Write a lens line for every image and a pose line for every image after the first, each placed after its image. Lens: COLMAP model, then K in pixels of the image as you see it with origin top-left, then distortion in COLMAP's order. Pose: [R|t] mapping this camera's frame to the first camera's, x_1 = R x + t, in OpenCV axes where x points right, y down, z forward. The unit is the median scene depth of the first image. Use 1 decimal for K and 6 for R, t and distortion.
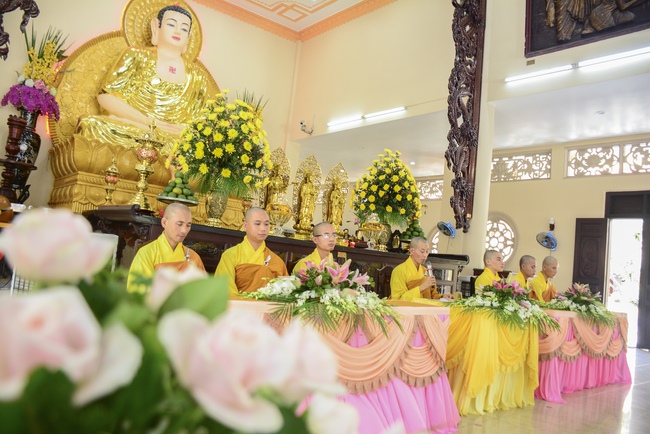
lens RADIAL K [[501.3, 0, 325.0], [0, 501.3, 216.7], [0, 0, 1]] dist [-0.152592, 0.100087]
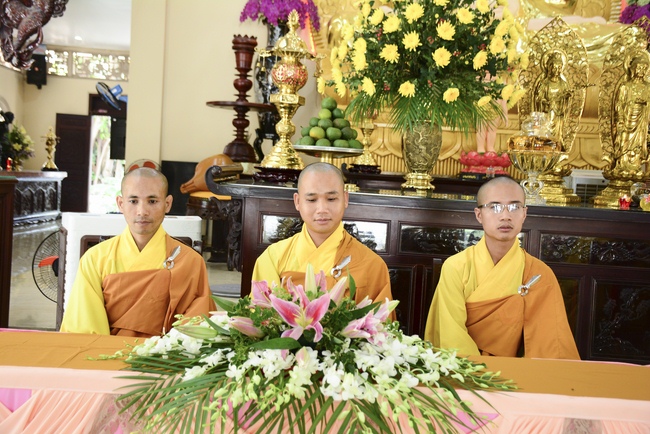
lens RADIAL K [[796.4, 0, 323.3], [0, 796.4, 217.6], [0, 0, 1]] dist [0.014729, 0.432125]
pose [[0.772565, -0.029142, -0.634267, 0.231400], [0.081990, 0.995161, 0.054144, -0.003160], [0.629620, -0.093834, 0.771216, 0.224159]]
